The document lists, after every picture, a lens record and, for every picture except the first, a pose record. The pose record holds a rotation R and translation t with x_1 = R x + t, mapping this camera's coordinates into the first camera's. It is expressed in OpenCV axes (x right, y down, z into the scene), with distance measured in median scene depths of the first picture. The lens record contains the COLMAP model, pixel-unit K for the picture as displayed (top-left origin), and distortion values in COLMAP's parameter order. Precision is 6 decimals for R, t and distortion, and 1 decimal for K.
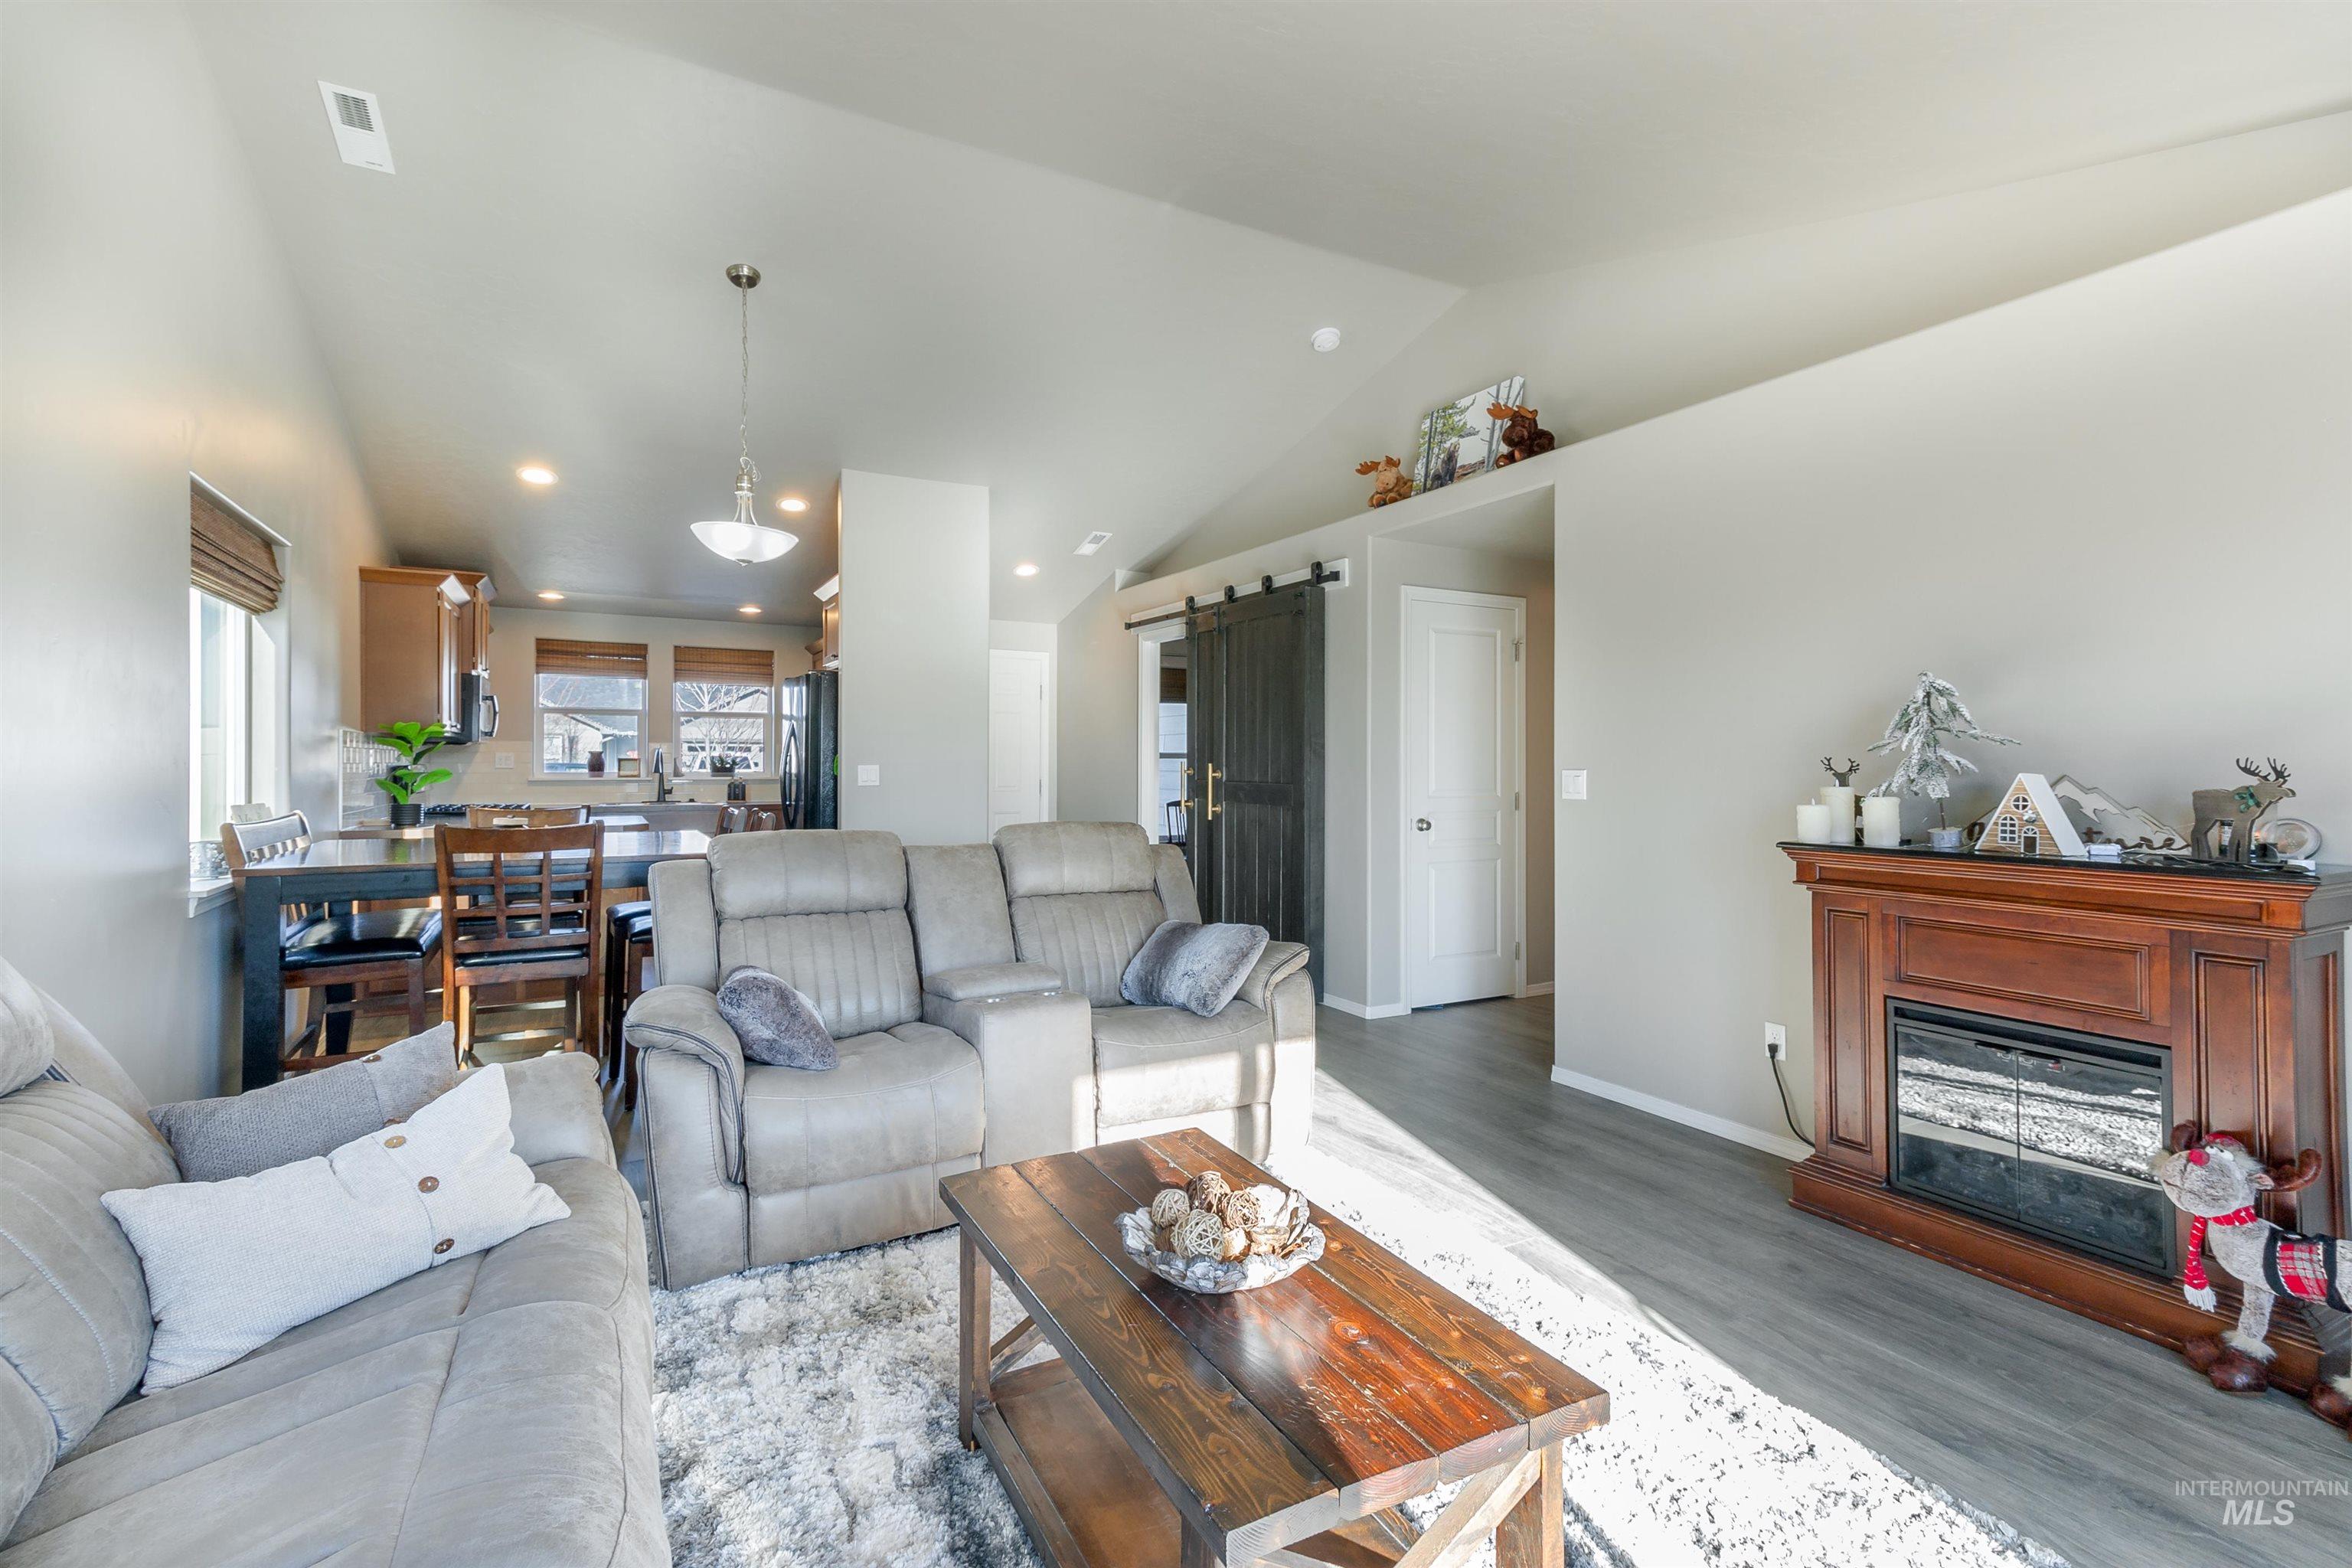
lens RADIAL K [[1085.3, 0, 1222.7], [0, 1085.3, 760.5], [0, 0, 1]] dist [-0.000006, -0.007175]
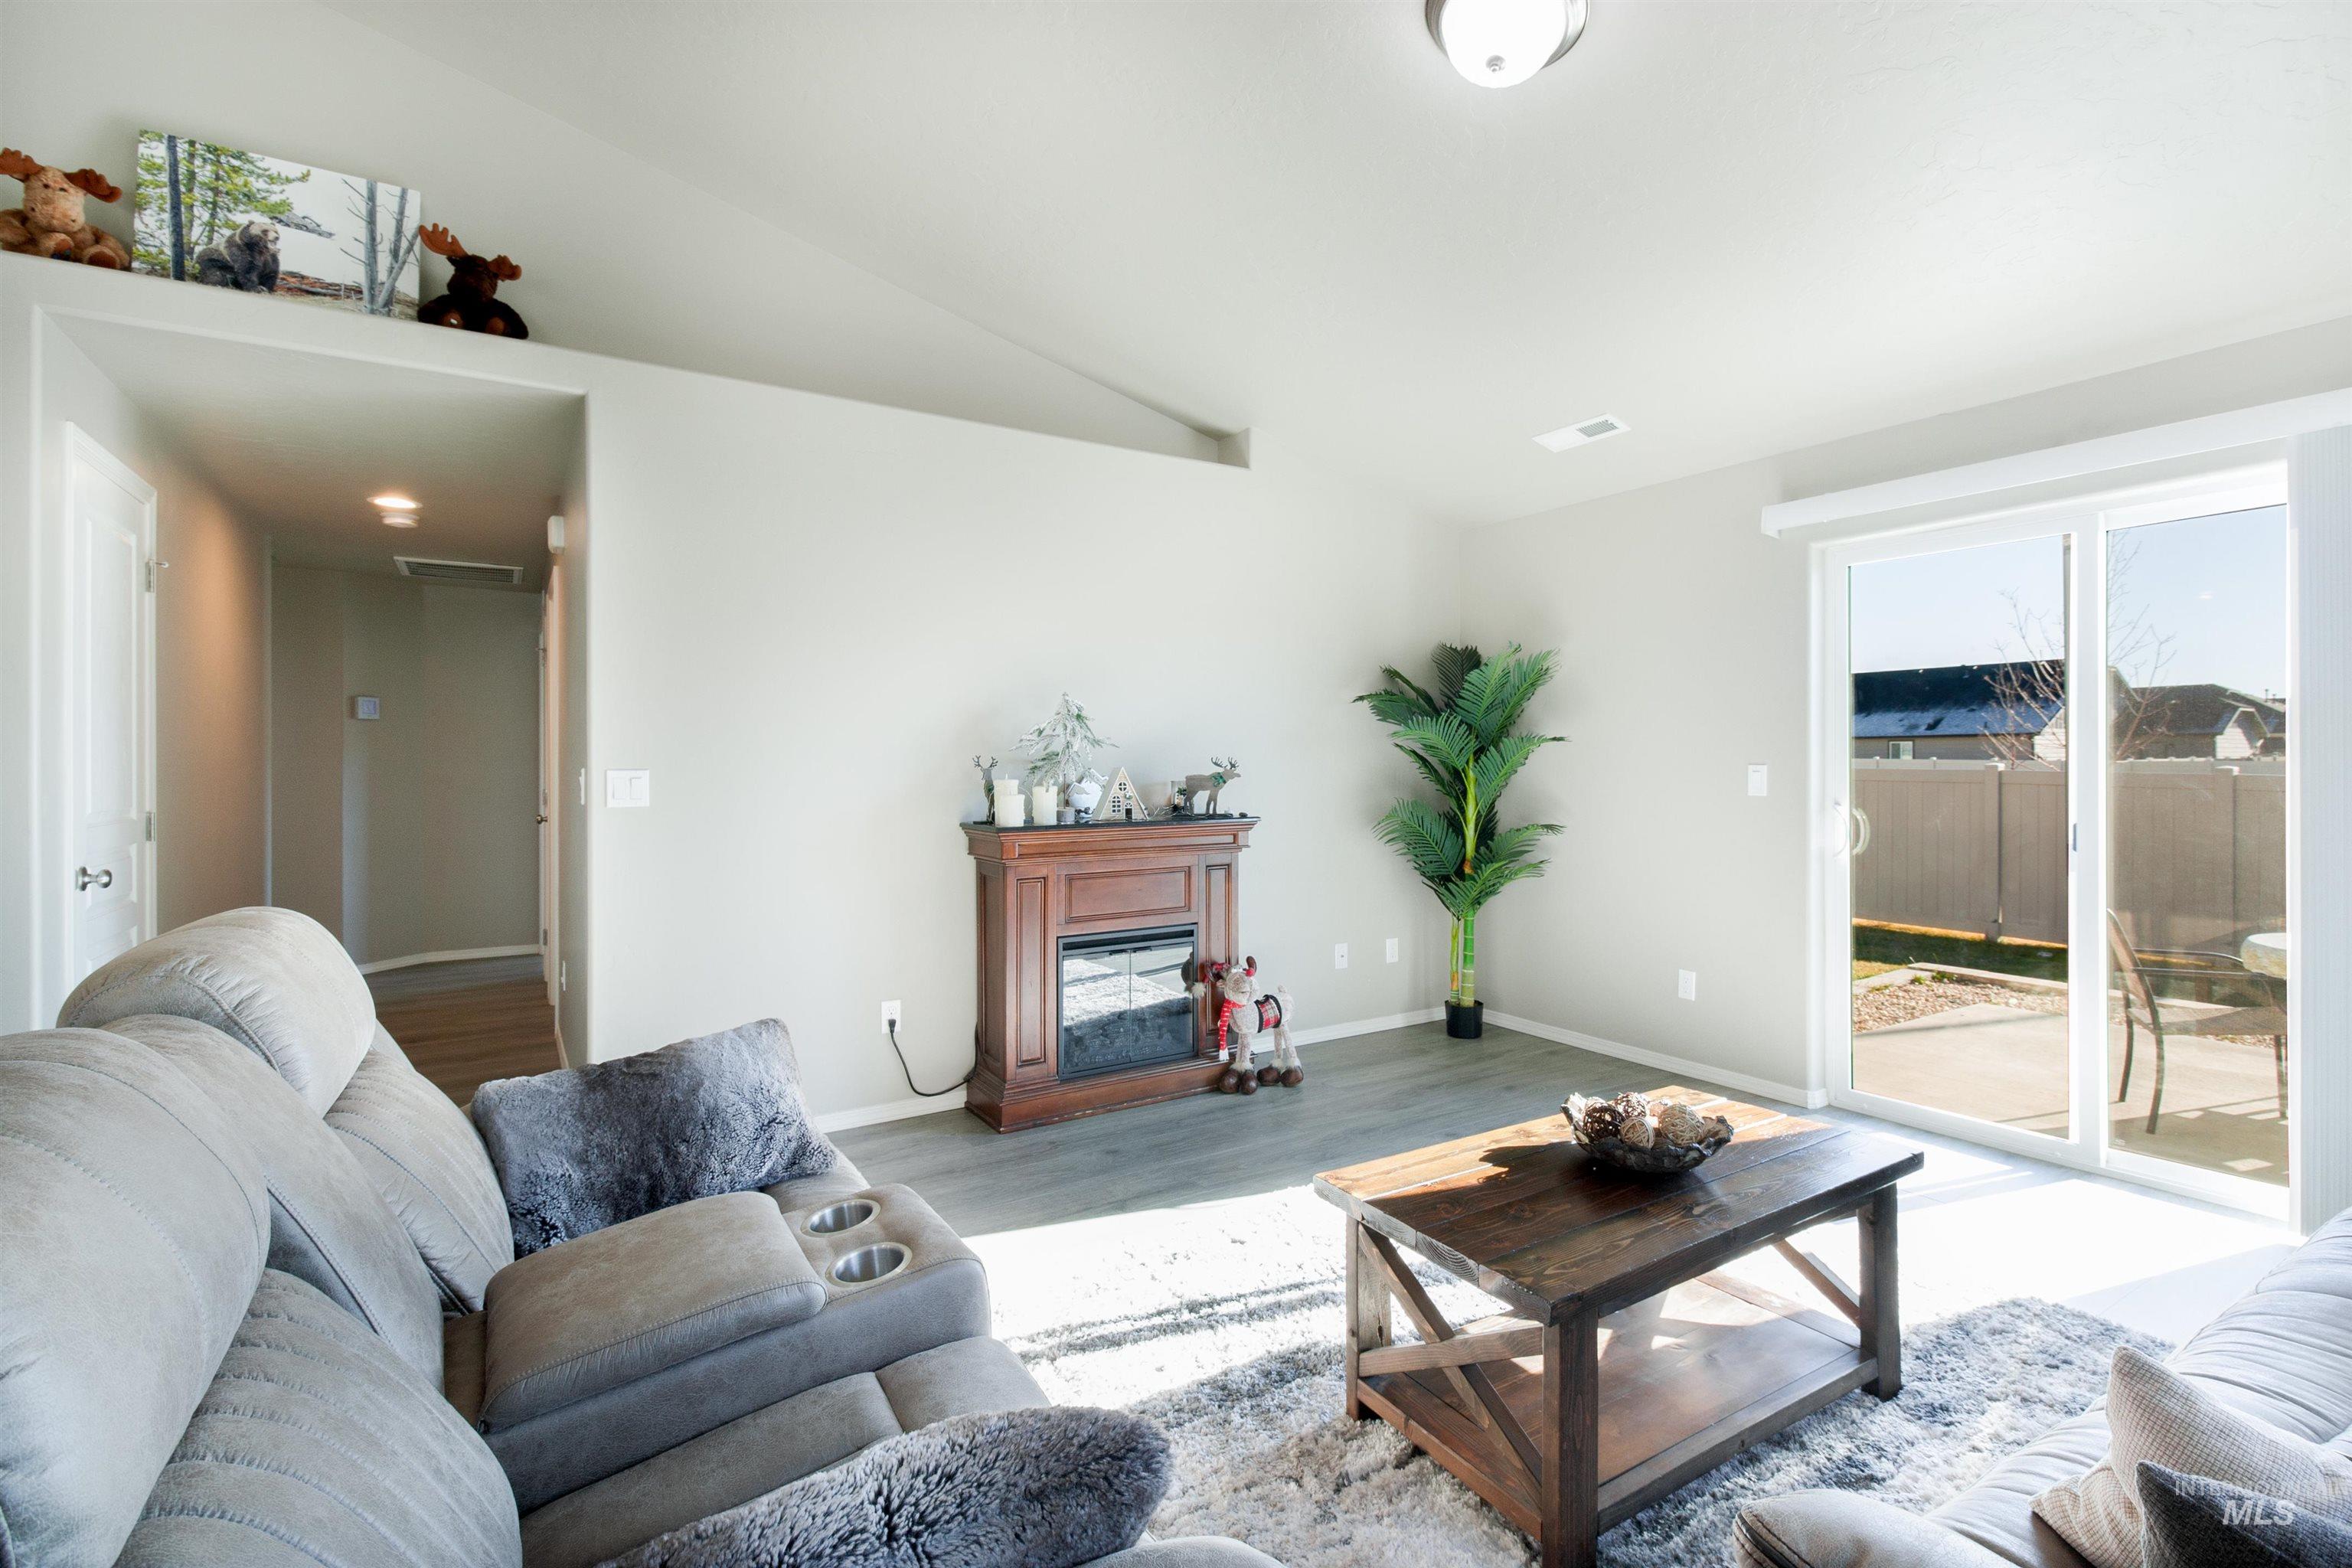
lens RADIAL K [[1085.3, 0, 1162.5], [0, 1085.3, 772.3], [0, 0, 1]] dist [-0.000006, -0.007175]
pose [[-0.056466, -0.010505, 0.998349, -0.474628], [0.001945, 0.999942, 0.010632, 0.001993], [-0.998403, 0.002542, -0.056443, 0.632656]]
